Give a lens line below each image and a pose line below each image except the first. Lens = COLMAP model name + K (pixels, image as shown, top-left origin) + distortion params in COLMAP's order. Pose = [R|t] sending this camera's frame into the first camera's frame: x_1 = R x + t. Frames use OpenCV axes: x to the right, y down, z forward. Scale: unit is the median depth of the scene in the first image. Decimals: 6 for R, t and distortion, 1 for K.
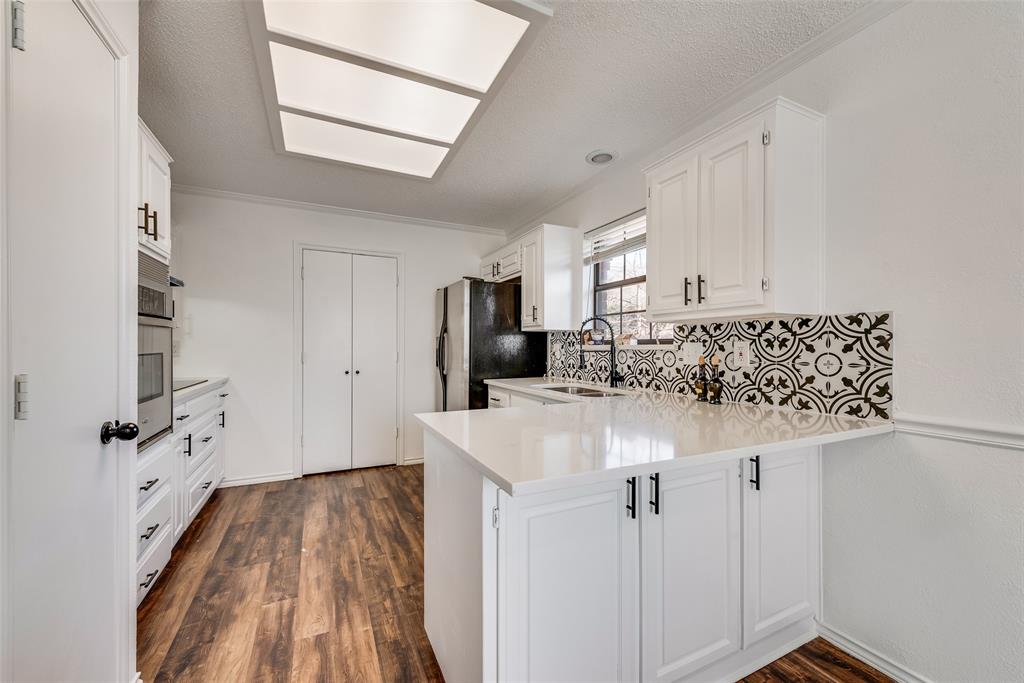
lens RADIAL K [[403.4, 0, 507.6], [0, 403.4, 341.3], [0, 0, 1]] dist [0.011163, -0.004768]
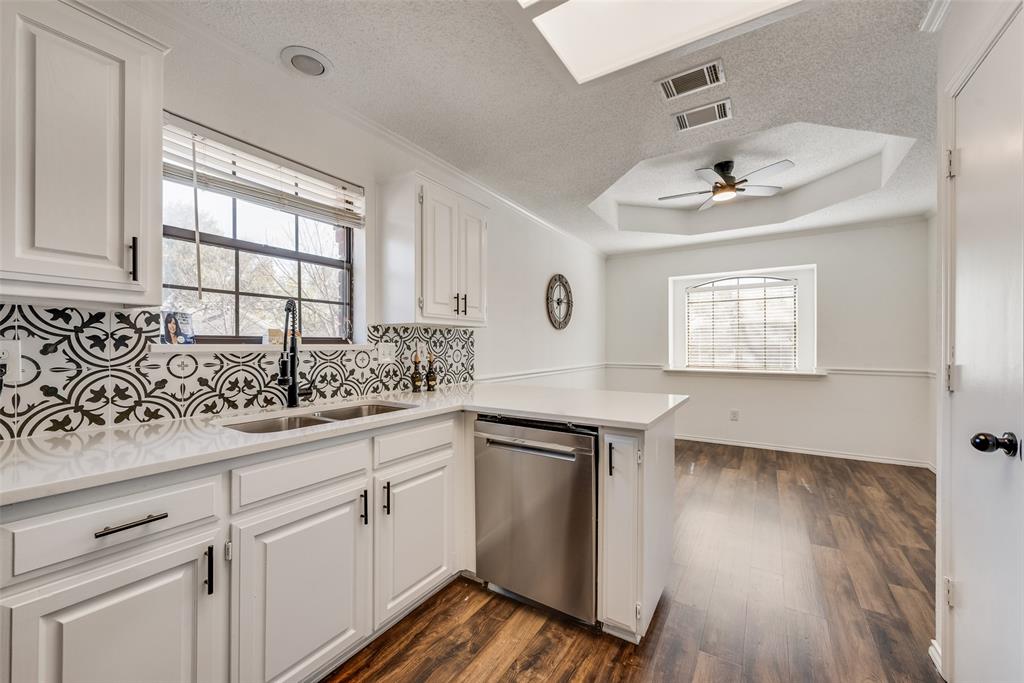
lens RADIAL K [[403.4, 0, 507.6], [0, 403.4, 341.3], [0, 0, 1]] dist [0.011163, -0.004768]
pose [[-0.525512, 0.009253, 0.850736, -0.420103], [-0.010534, 0.999793, -0.017381, 0.009996], [-0.850721, -0.018096, -0.525306, 0.874647]]
